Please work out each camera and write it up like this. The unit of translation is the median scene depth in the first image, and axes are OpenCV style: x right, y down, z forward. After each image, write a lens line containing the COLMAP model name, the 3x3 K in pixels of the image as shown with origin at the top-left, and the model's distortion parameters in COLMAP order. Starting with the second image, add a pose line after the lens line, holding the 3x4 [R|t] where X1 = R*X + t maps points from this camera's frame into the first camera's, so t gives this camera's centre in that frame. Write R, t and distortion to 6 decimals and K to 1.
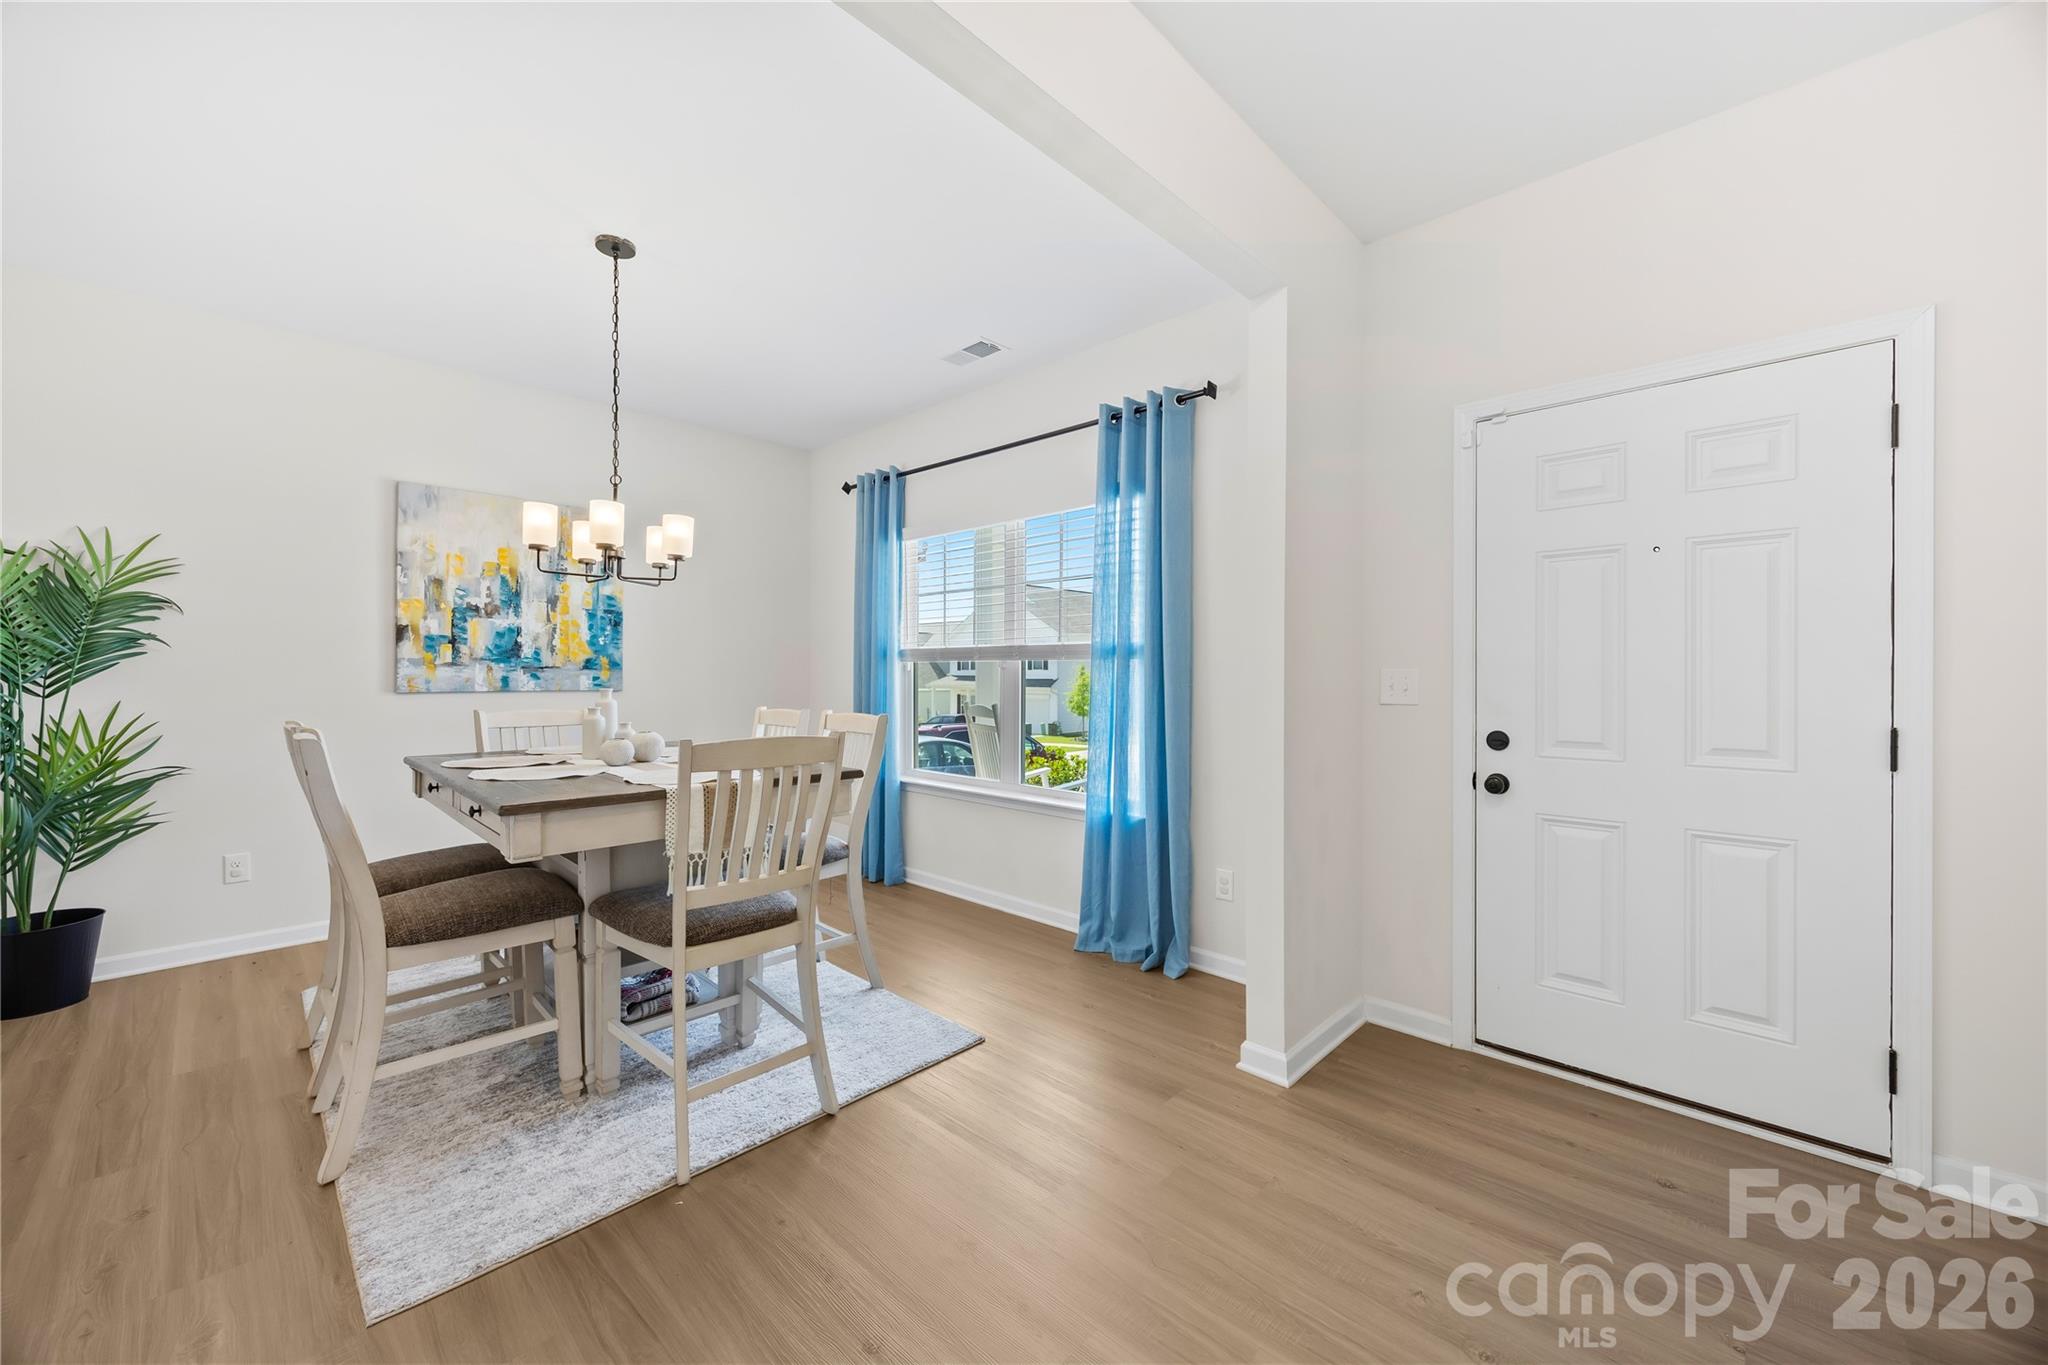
lens RADIAL K [[787.7, 0, 1011.4], [0, 787.7, 676.8], [0, 0, 1]] dist [-0.000622, -0.000053]
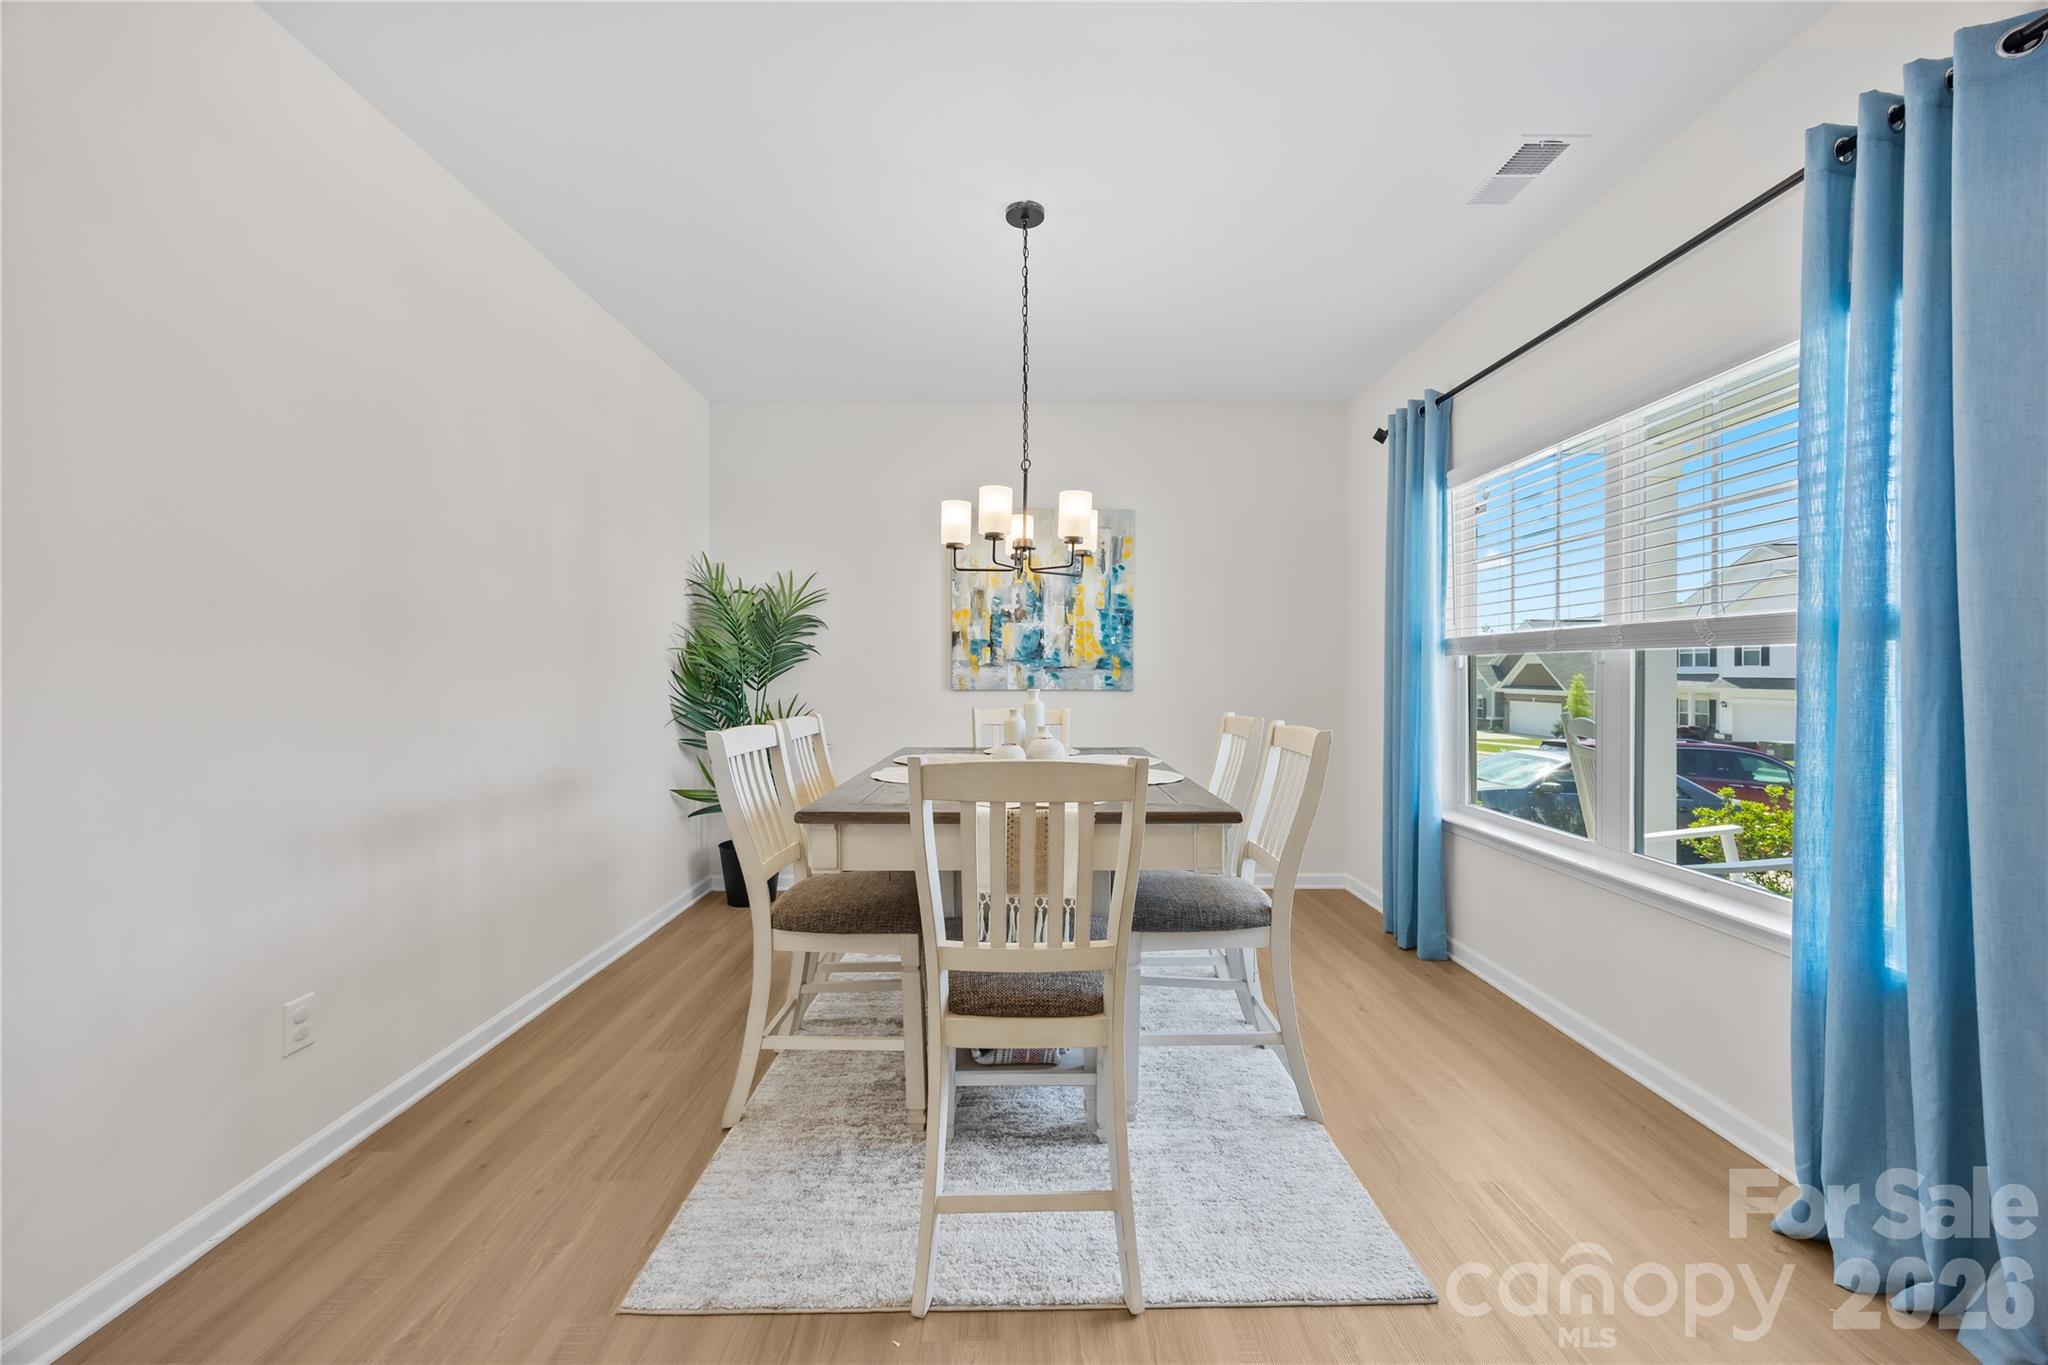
lens RADIAL K [[770.6, 0, 1023.4], [0, 770.6, 675.5], [0, 0, 1]] dist [-0.002306, -0.000010]
pose [[0.707917, -0.000269, -0.706295, 0.099702], [0.000791, 1.000000, 0.000412, -0.001551], [0.706295, -0.000850, 0.707917, 0.251682]]
